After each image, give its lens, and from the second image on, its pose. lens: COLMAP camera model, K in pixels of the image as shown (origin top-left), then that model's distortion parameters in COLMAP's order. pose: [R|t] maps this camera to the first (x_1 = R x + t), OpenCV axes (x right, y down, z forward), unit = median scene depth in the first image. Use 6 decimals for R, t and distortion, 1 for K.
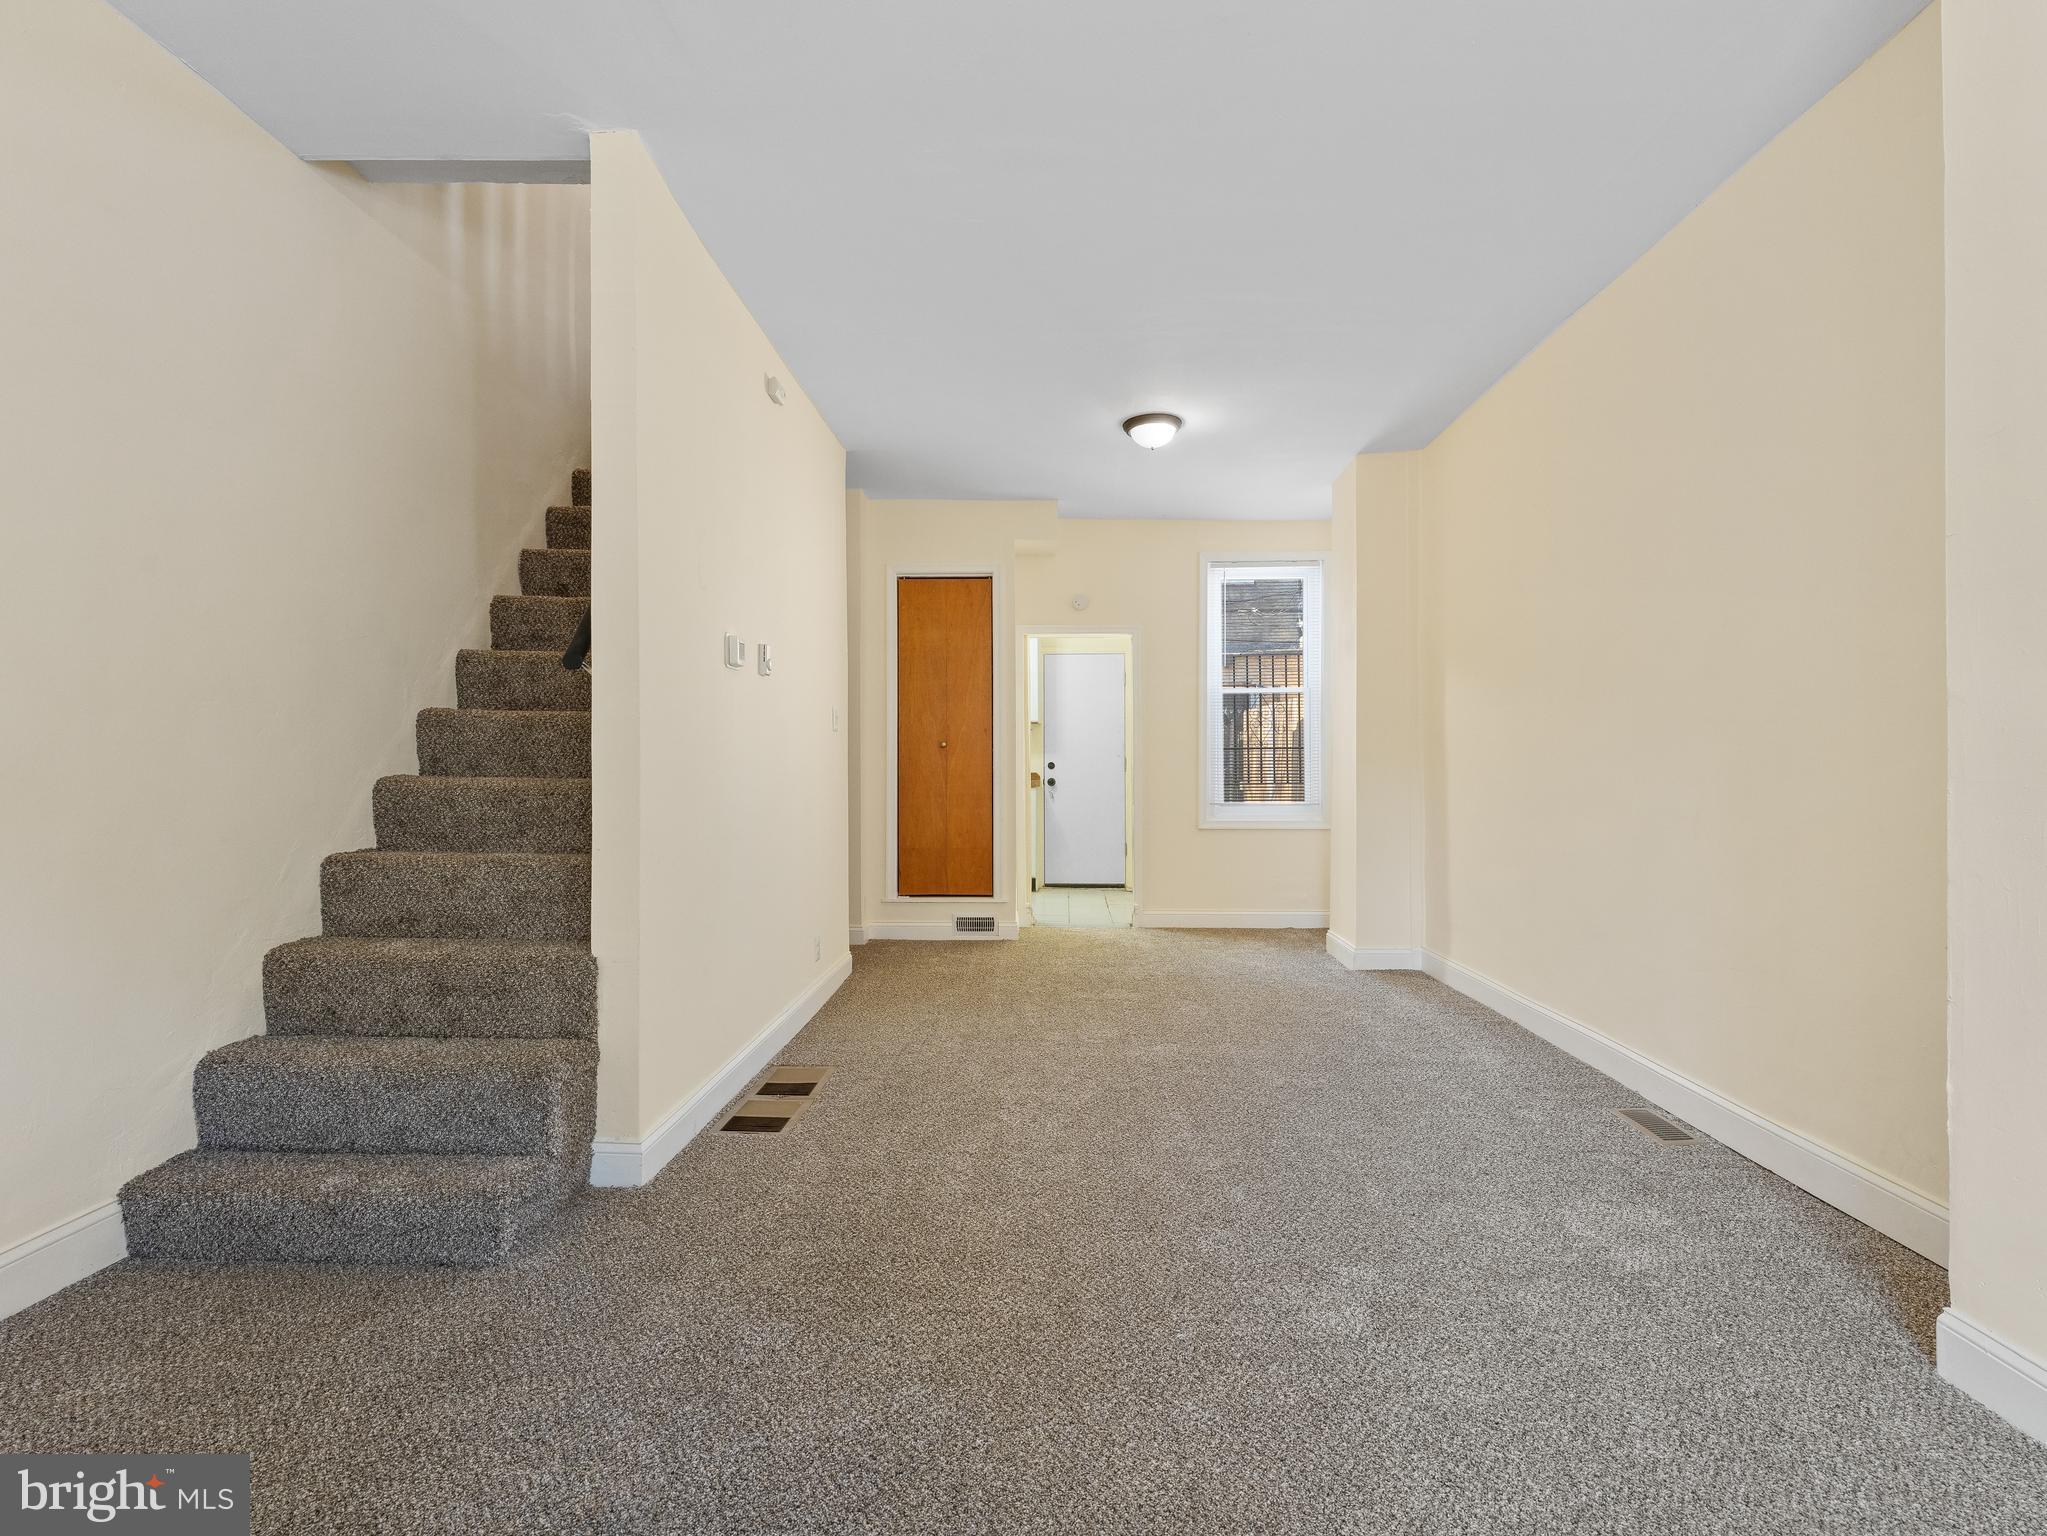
lens RADIAL K [[935.9, 0, 1022.5], [0, 935.9, 783.1], [0, 0, 1]] dist [0.002749, 0.000406]
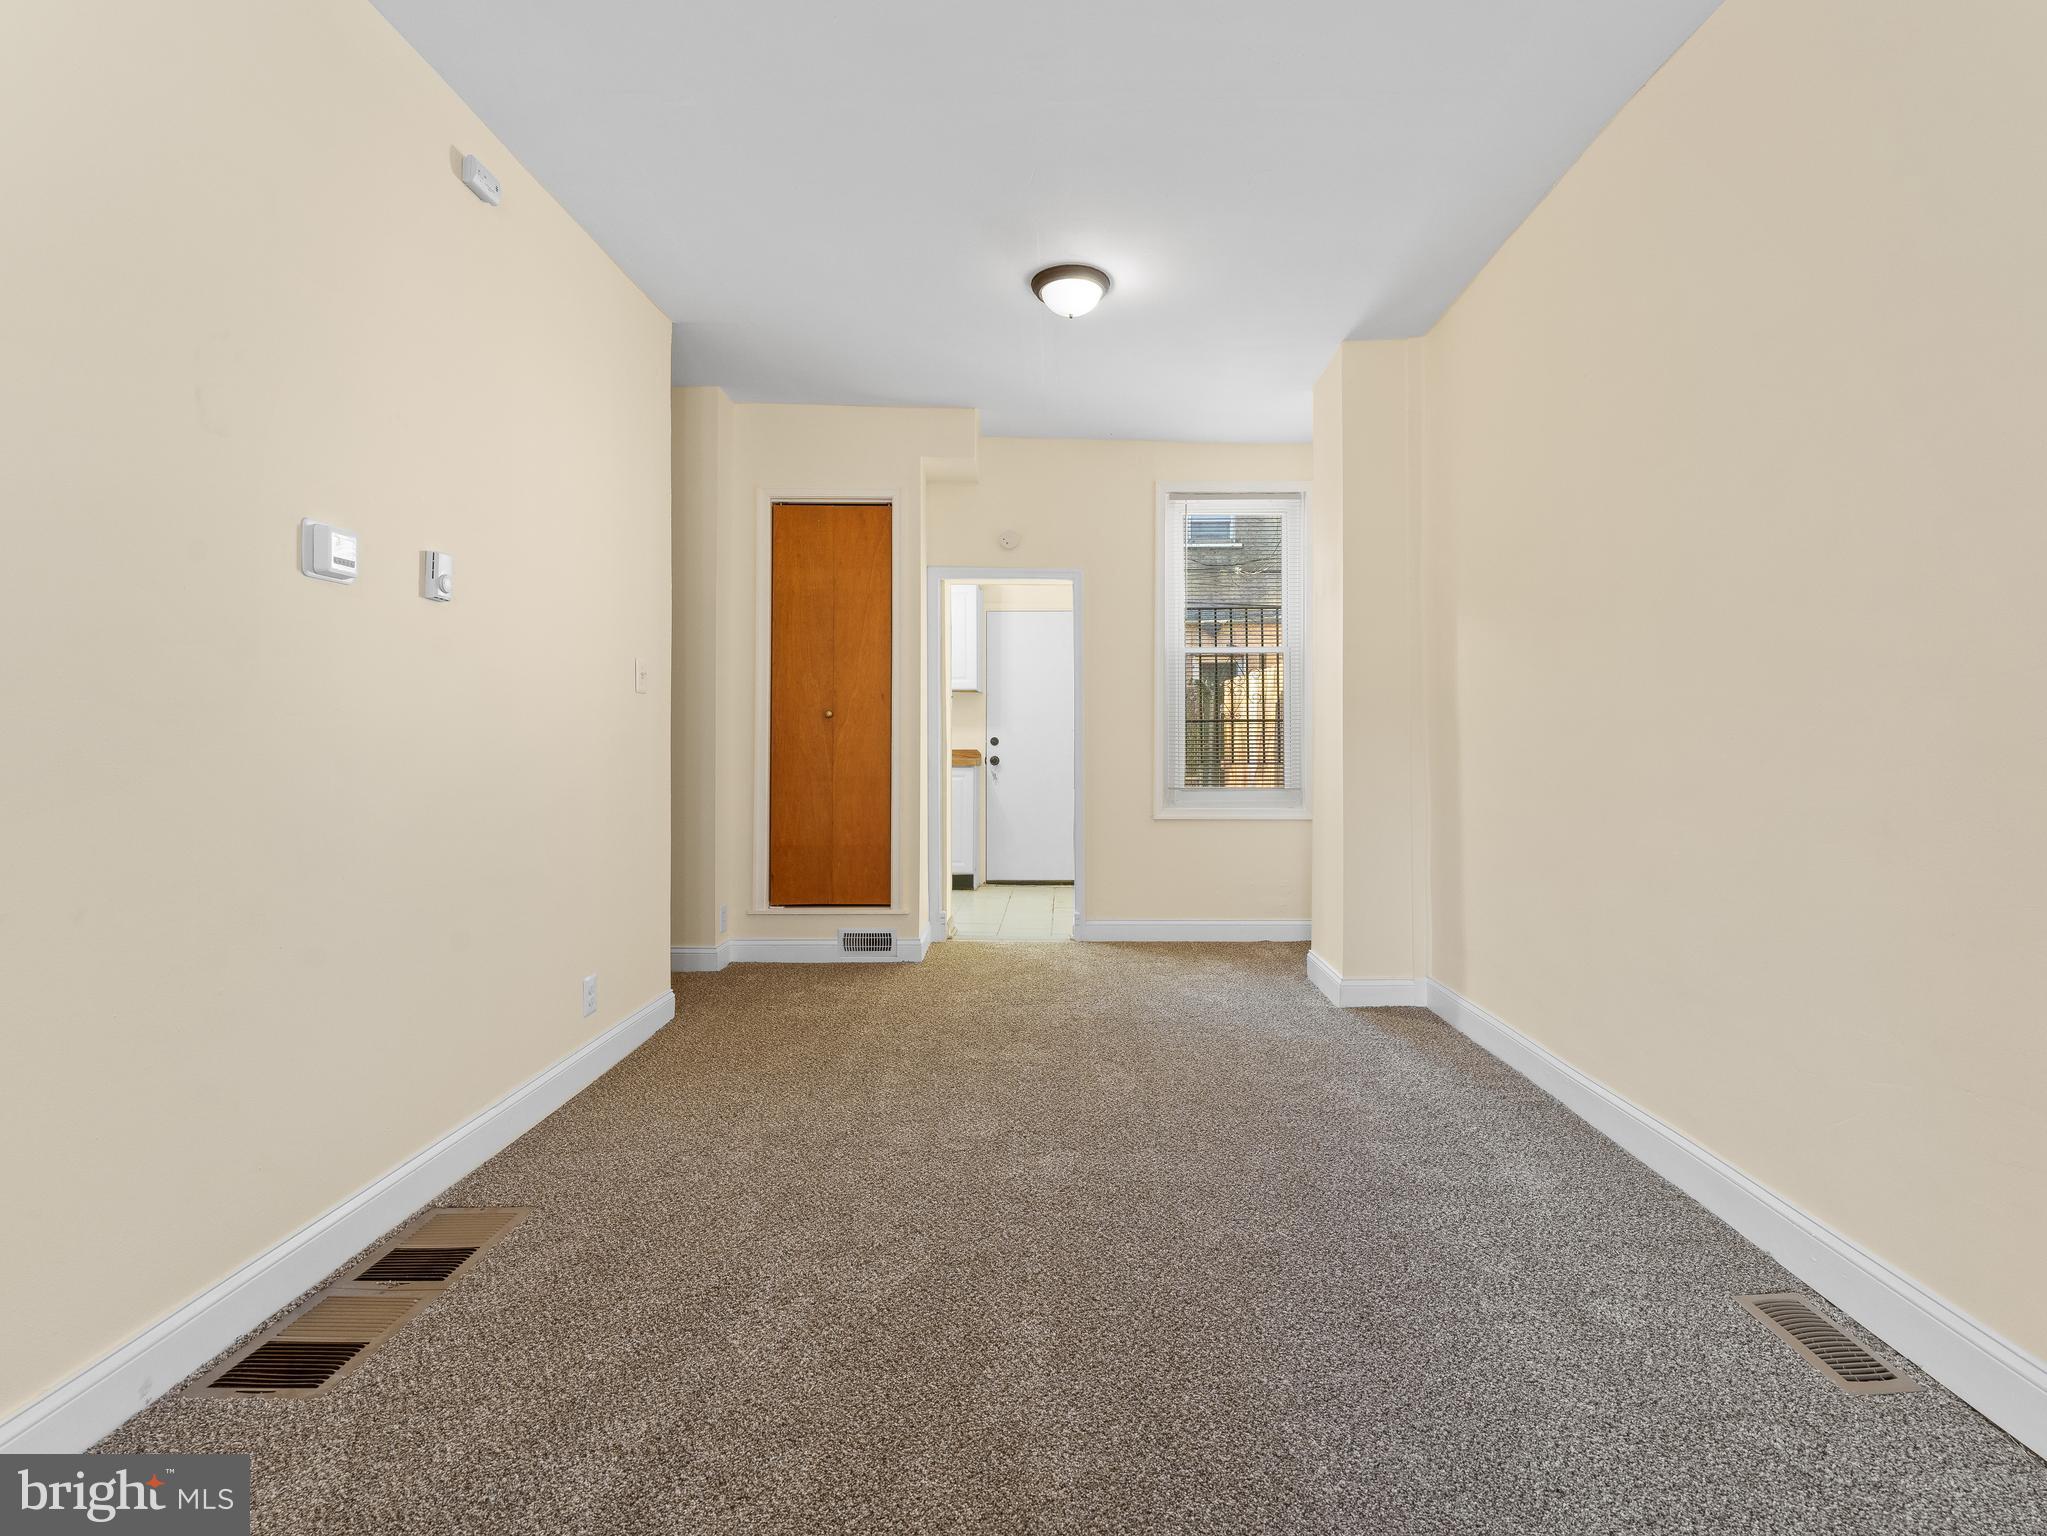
lens RADIAL K [[1025.3, 0, 1025.8], [0, 1025.3, 751.2], [0, 0, 1]] dist [0.003062, -0.000053]
pose [[0.999355, 0.001711, 0.035858, 0.064374], [-0.001365, 0.999952, -0.009686, -0.002213], [-0.035873, 0.009631, 0.999310, 0.162753]]
